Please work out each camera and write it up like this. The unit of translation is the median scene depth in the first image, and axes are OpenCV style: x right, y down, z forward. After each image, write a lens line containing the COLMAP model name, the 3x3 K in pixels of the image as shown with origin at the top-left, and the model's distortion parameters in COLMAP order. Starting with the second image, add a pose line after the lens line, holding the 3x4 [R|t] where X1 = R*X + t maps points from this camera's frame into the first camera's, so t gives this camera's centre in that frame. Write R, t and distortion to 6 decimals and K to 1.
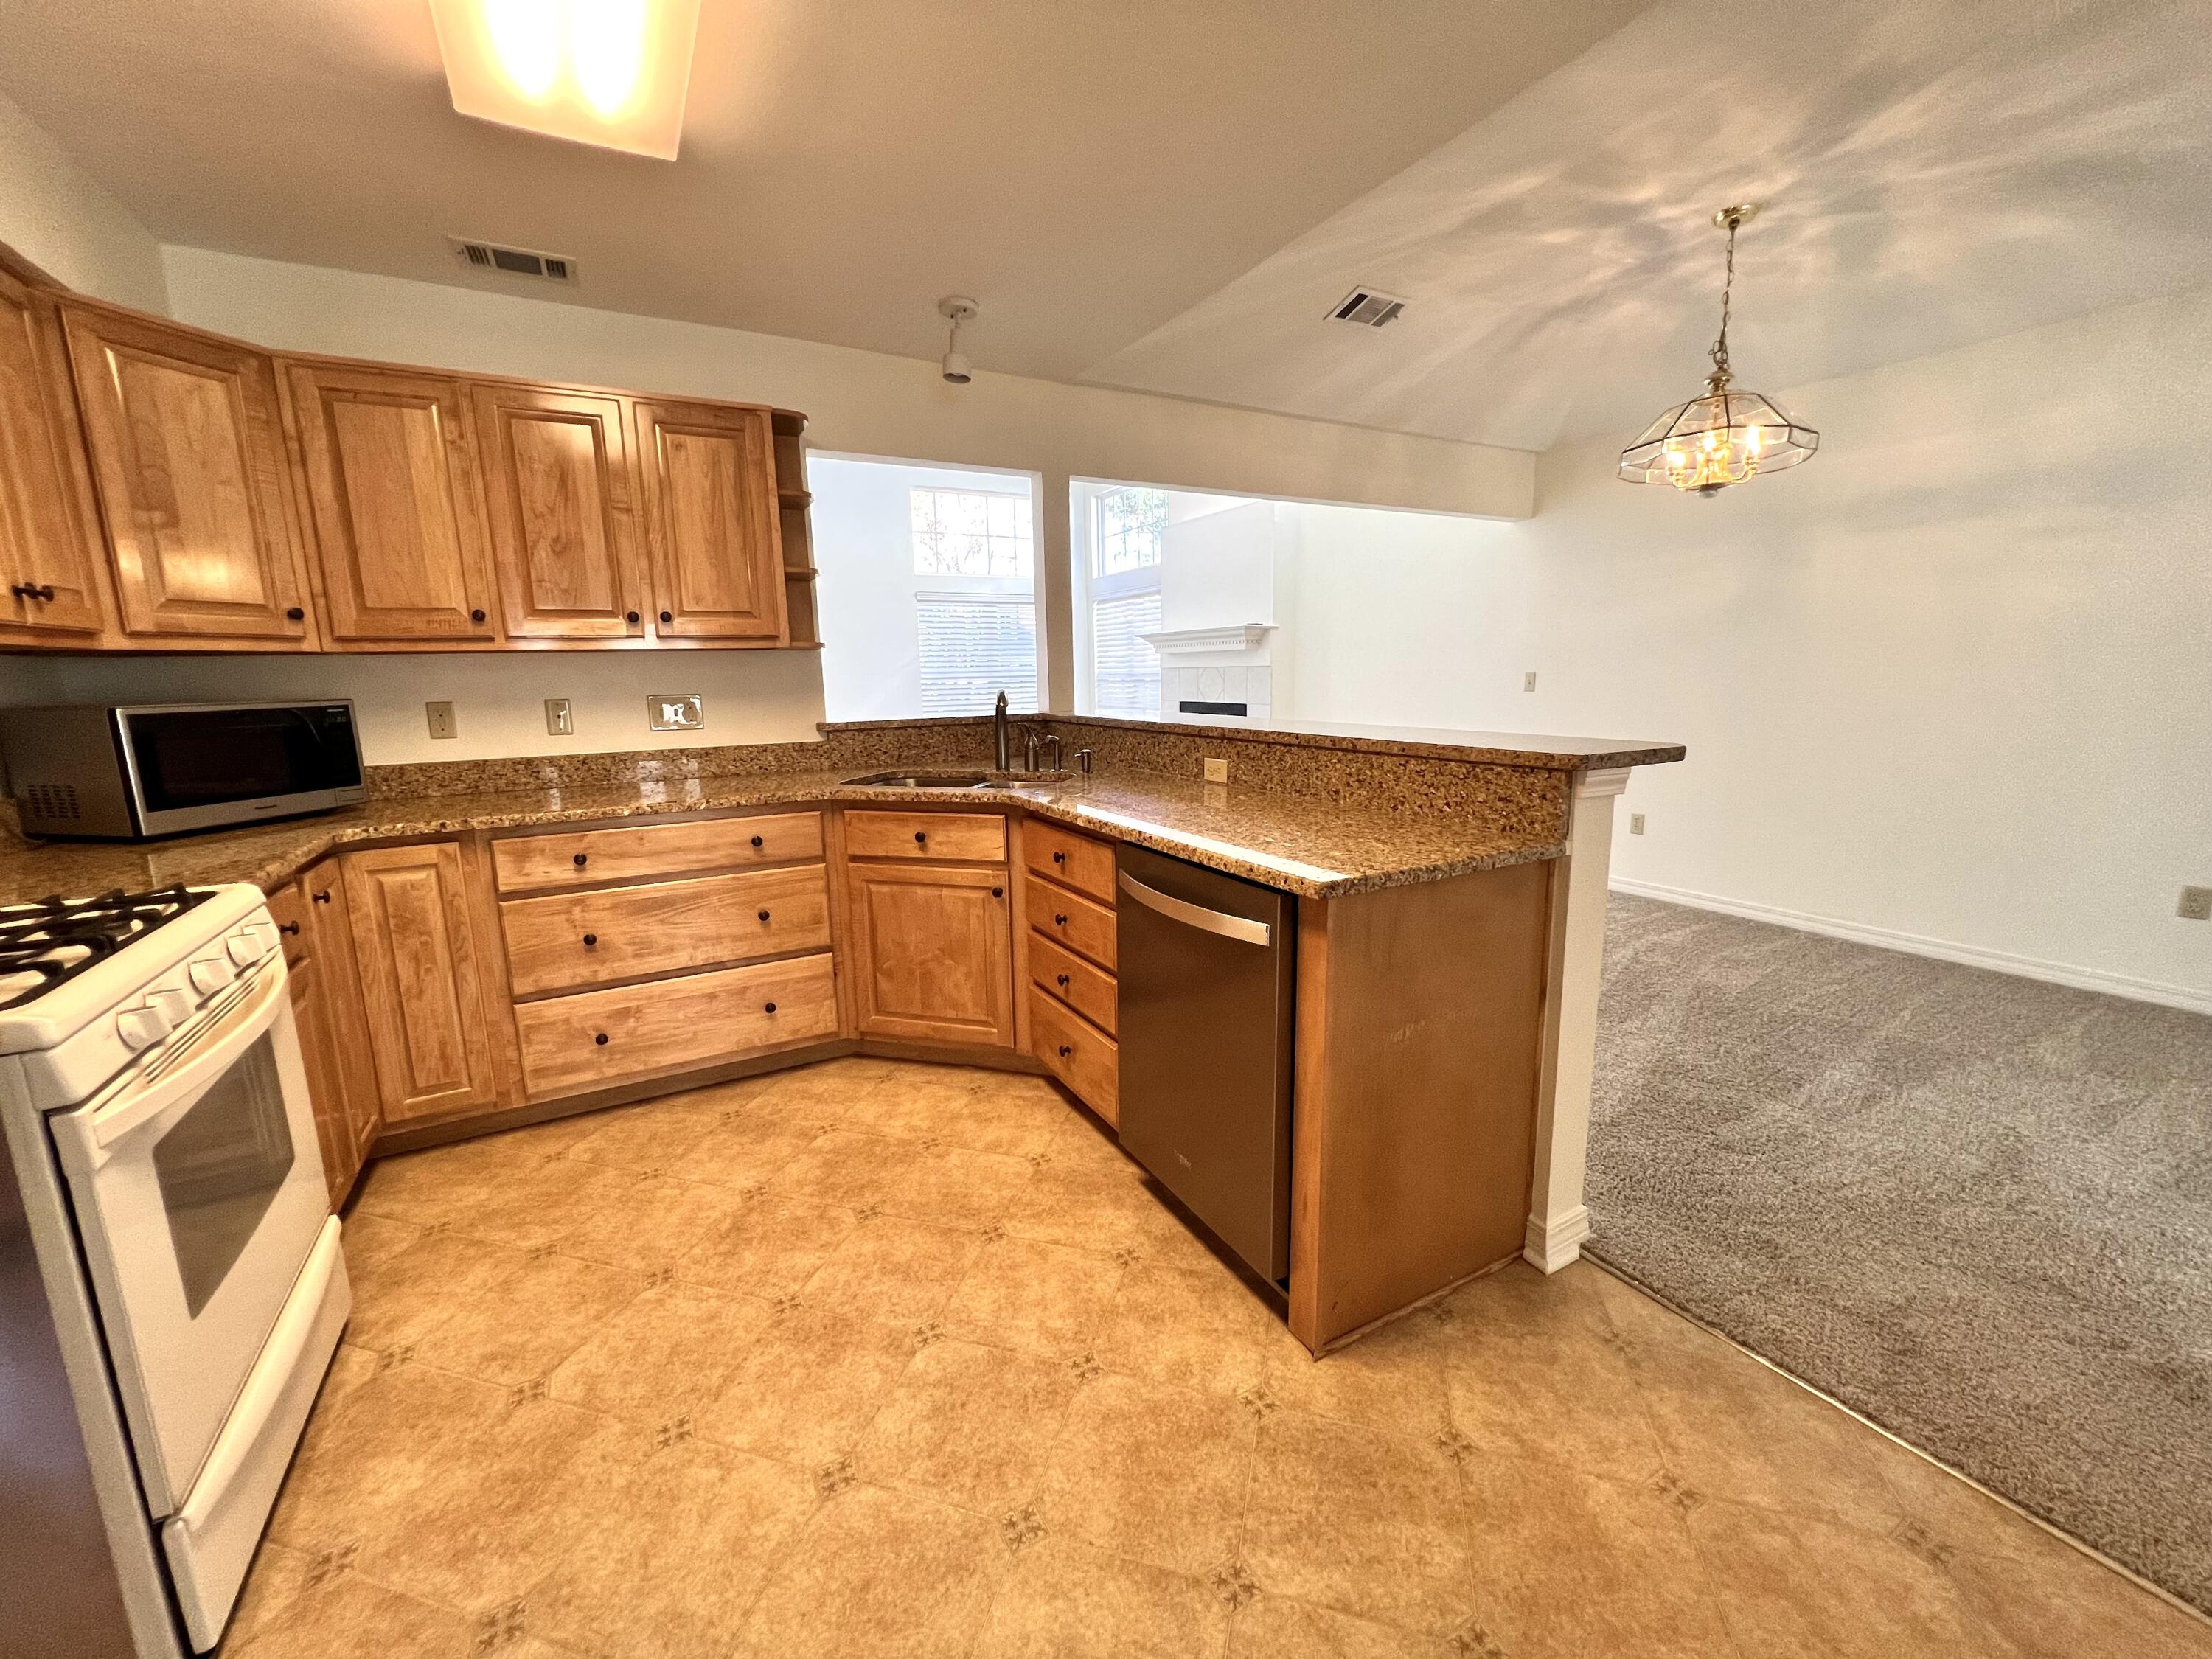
lens RADIAL K [[888.8, 0, 1103.4], [0, 888.8, 826.3], [0, 0, 1]] dist [0.001044, 0.000379]
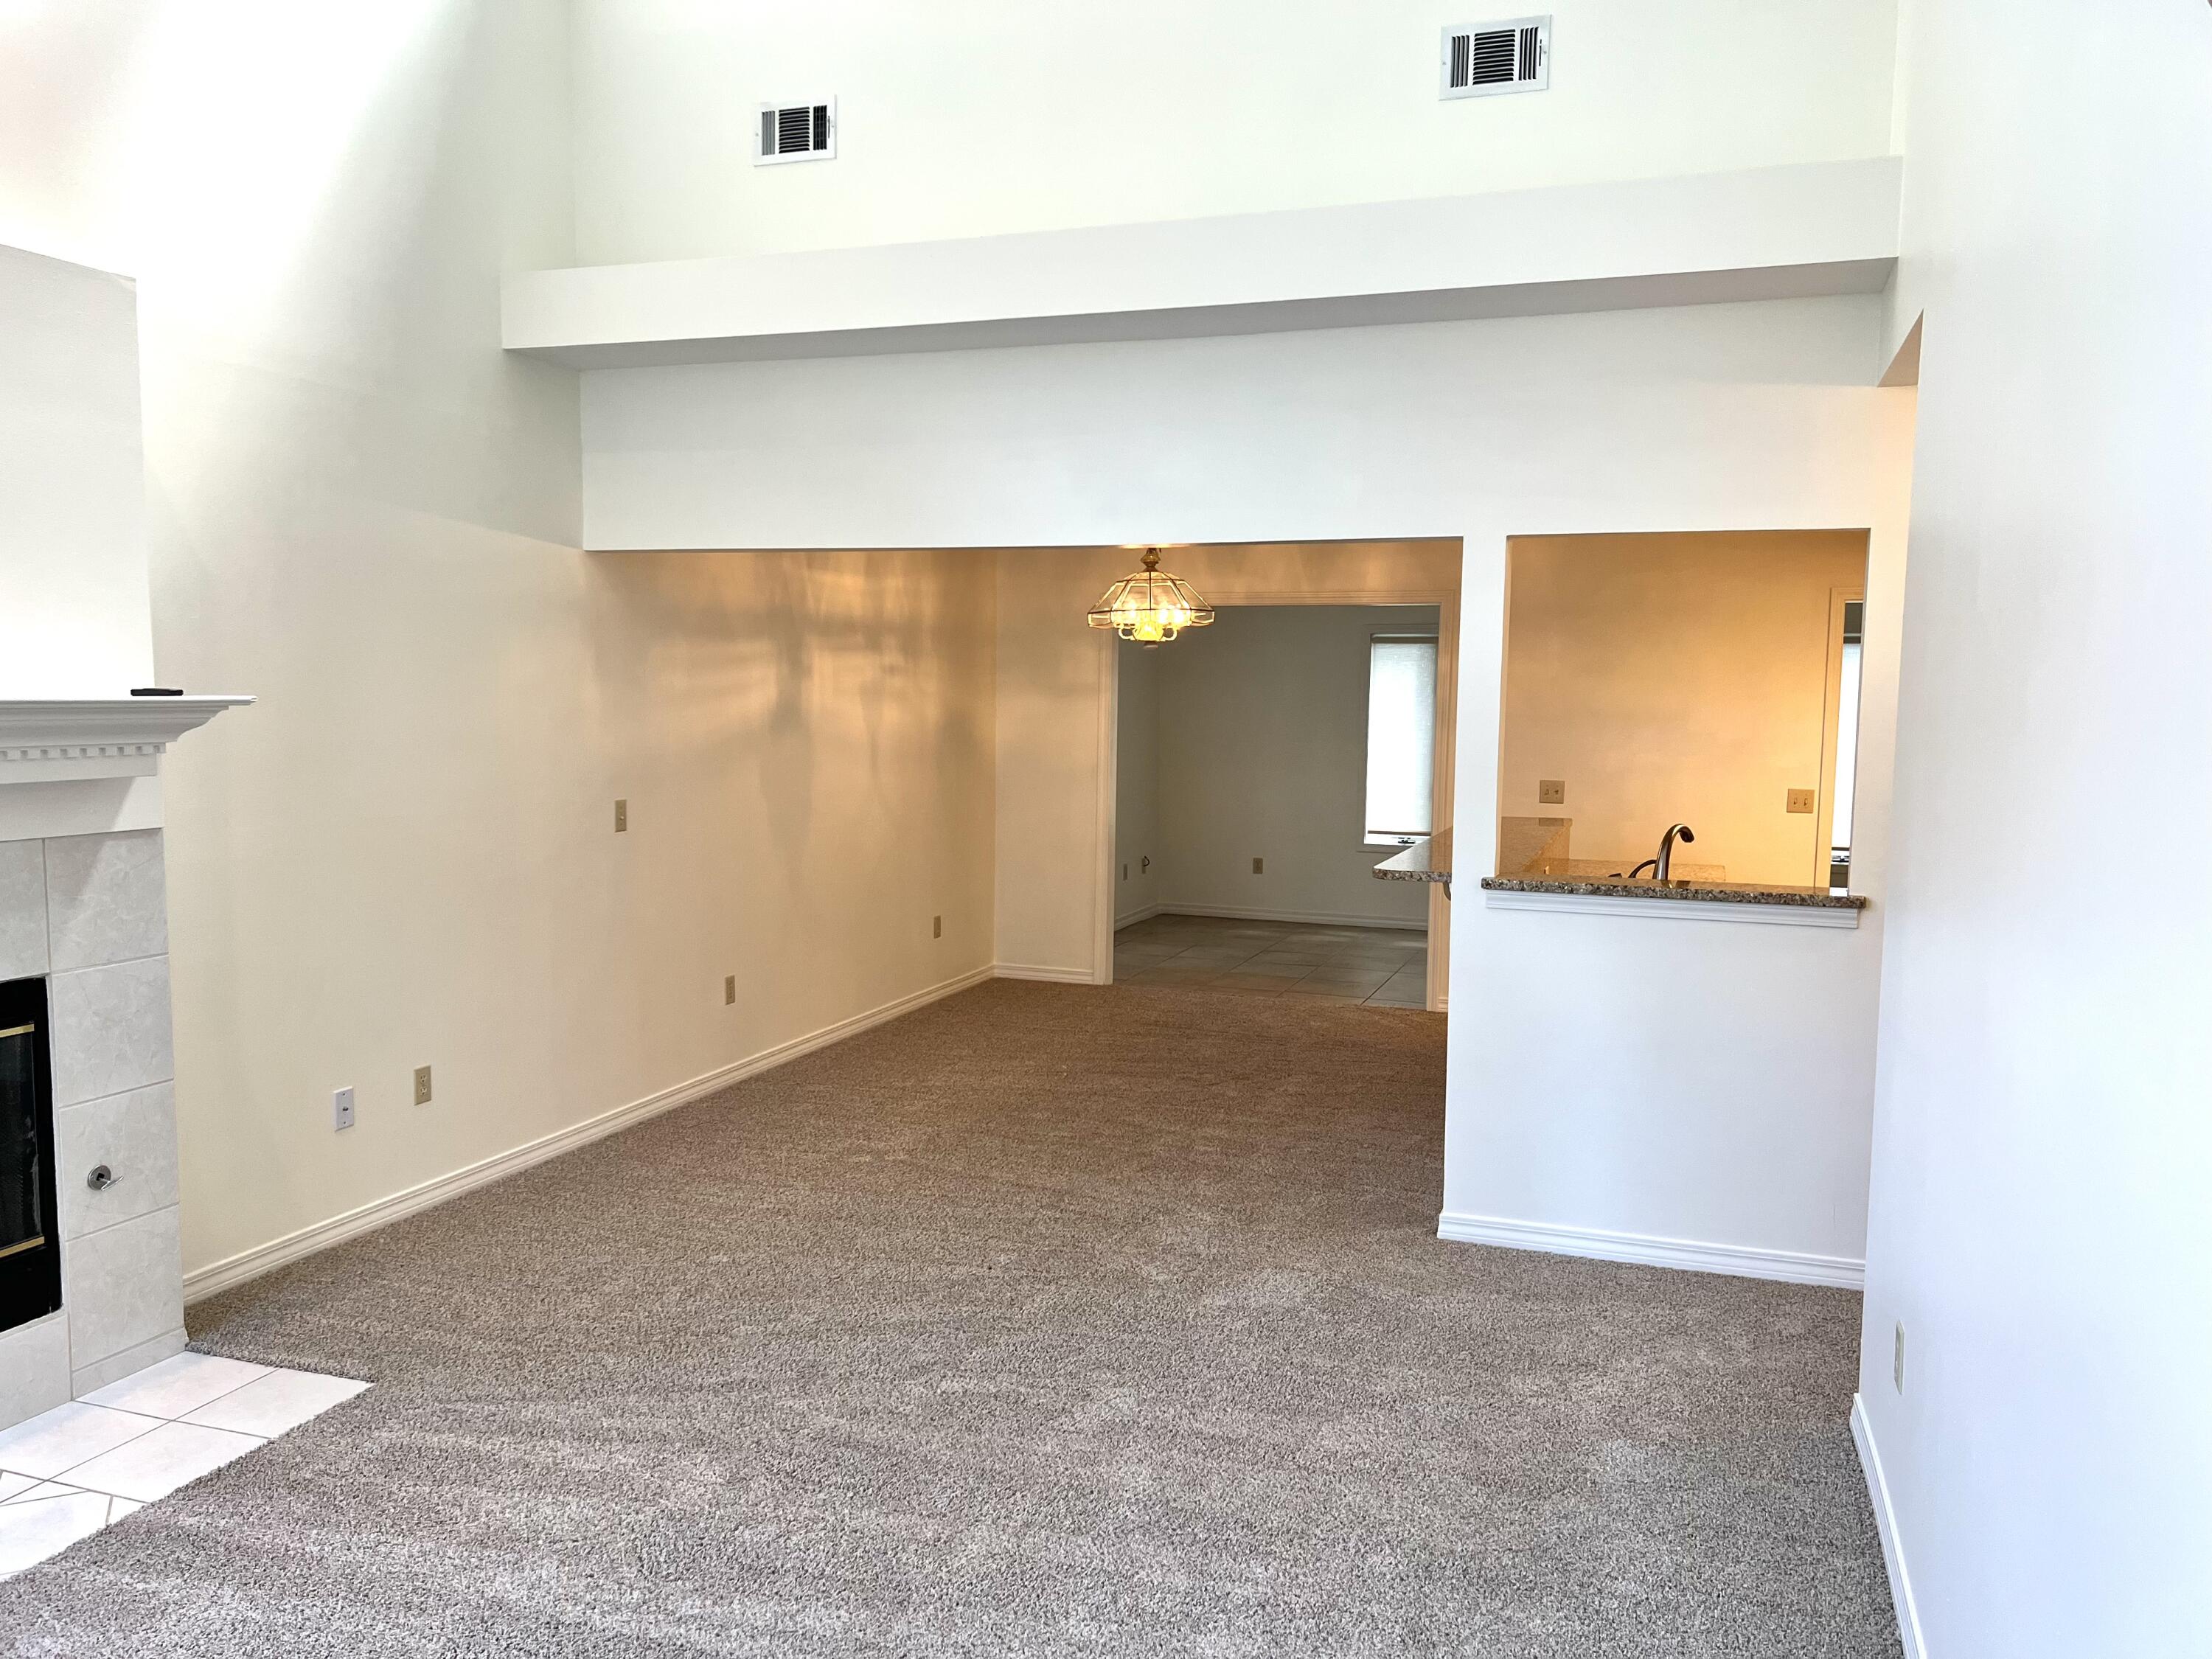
lens RADIAL K [[1657.4, 0, 1106.0], [0, 1657.4, 829.5], [0, 0, 1]] dist [0.094521, -0.107149]
pose [[-0.666927, -0.052185, 0.743293, -1.254251], [0.129576, 0.974223, 0.184661, -0.669871], [-0.733770, 0.219469, -0.642974, 3.115268]]
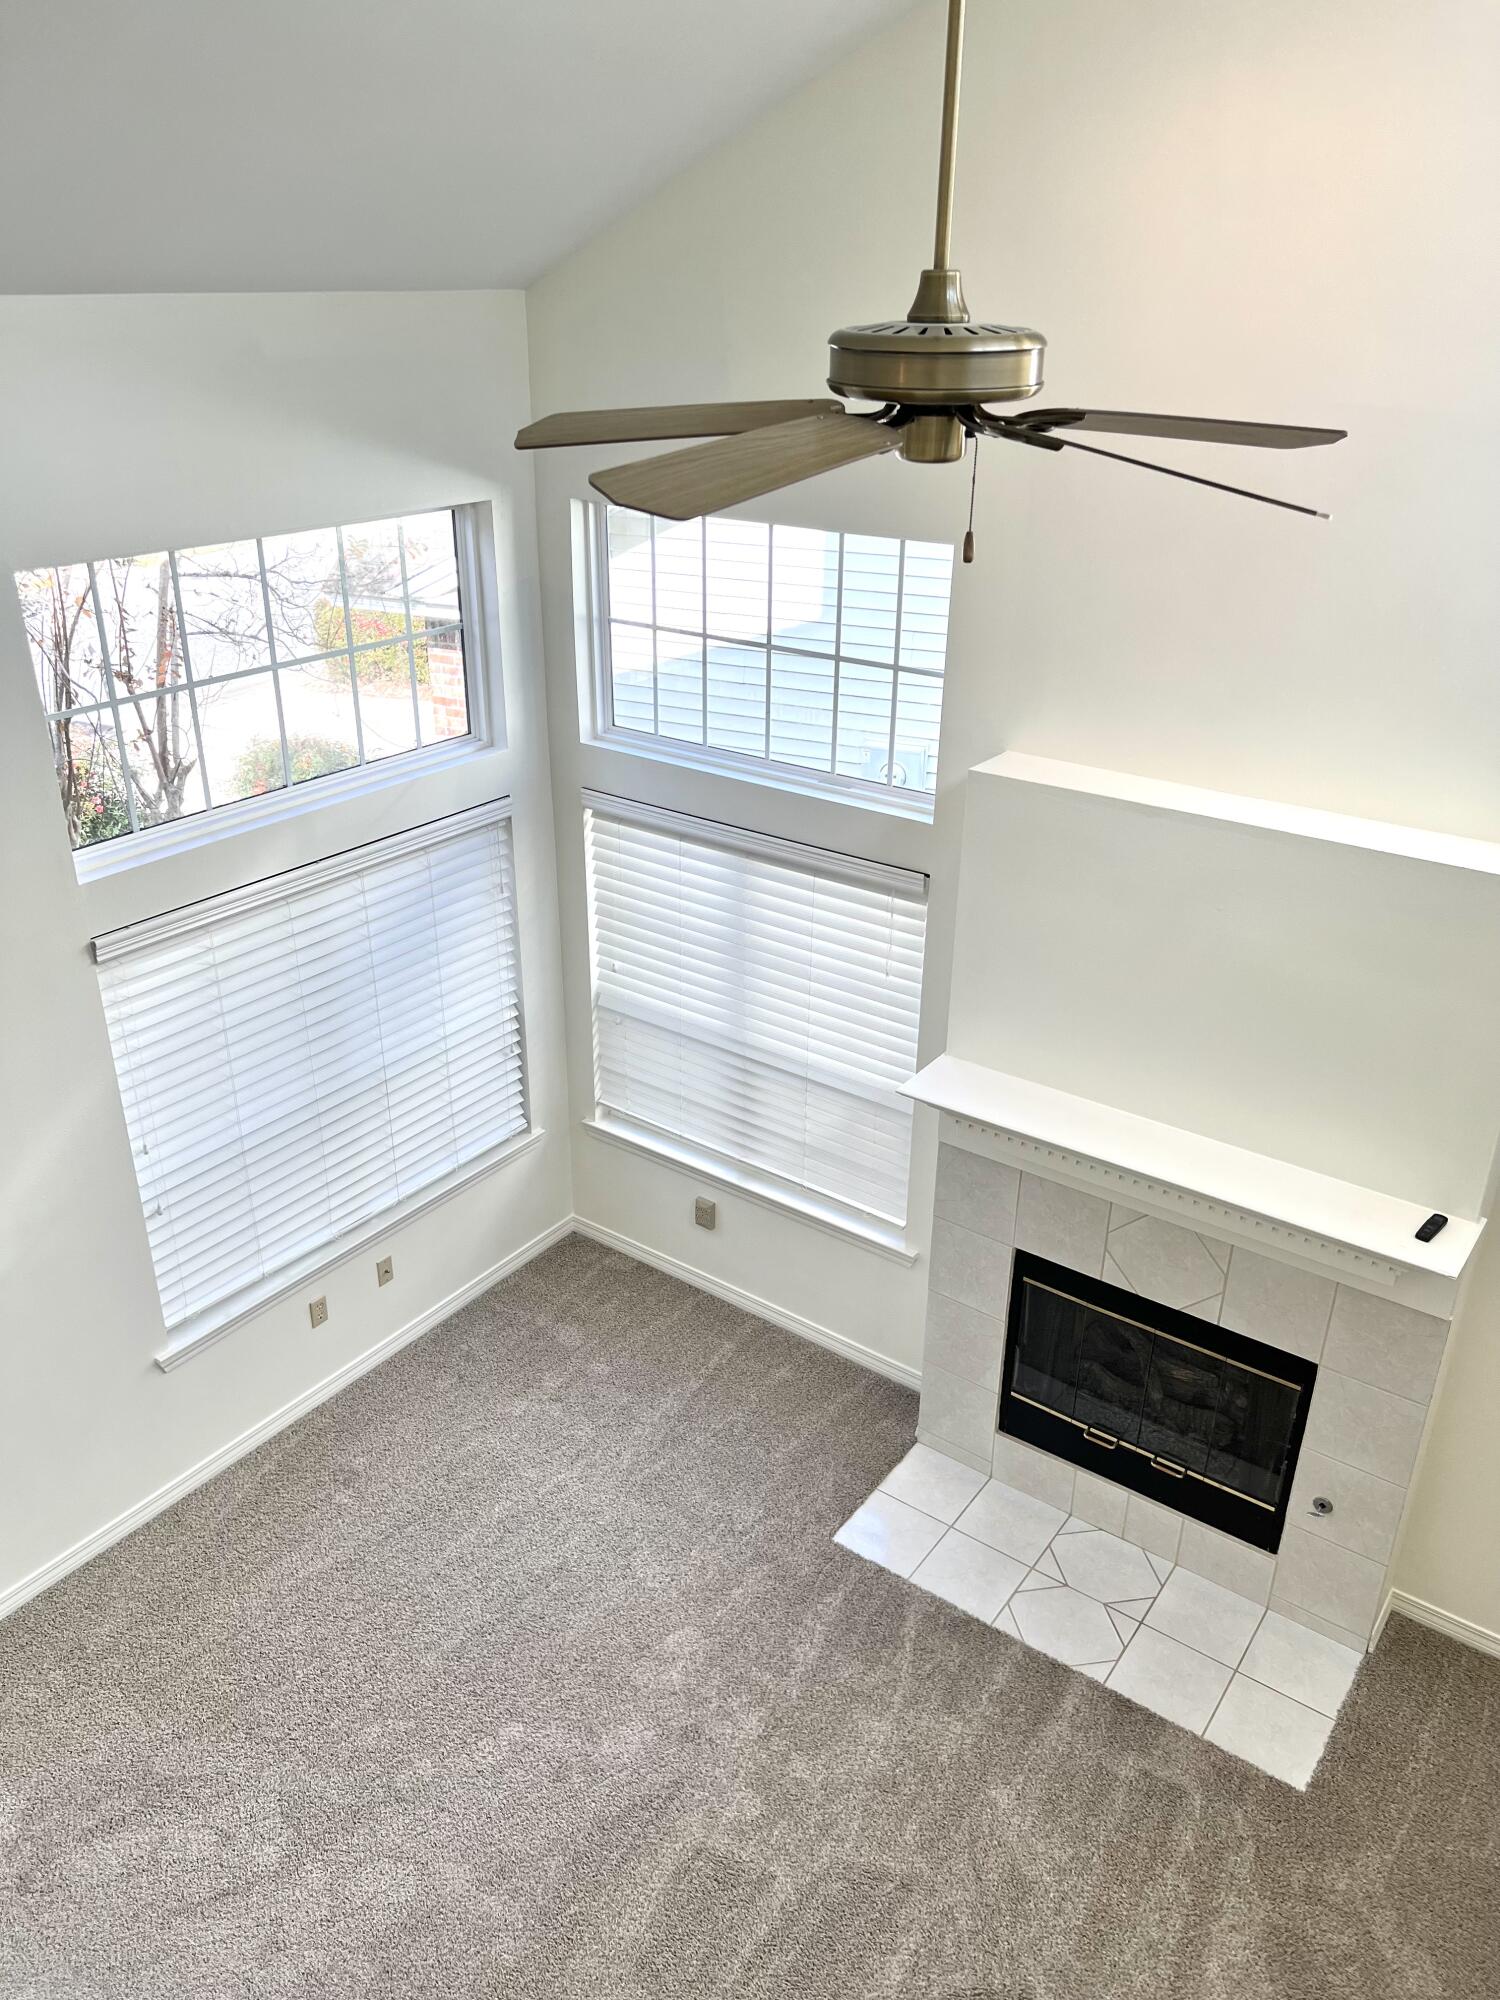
lens RADIAL K [[1506.2, 0, 750.0], [0, 1506.2, 1000.0], [0, 0, 1]] dist [0.005643, 0.003745]
pose [[0.907067, -0.155972, 0.391028, -0.757439], [0.048454, 0.961343, 0.271057, -1.308887], [-0.418190, -0.226920, 0.879559, 1.692017]]
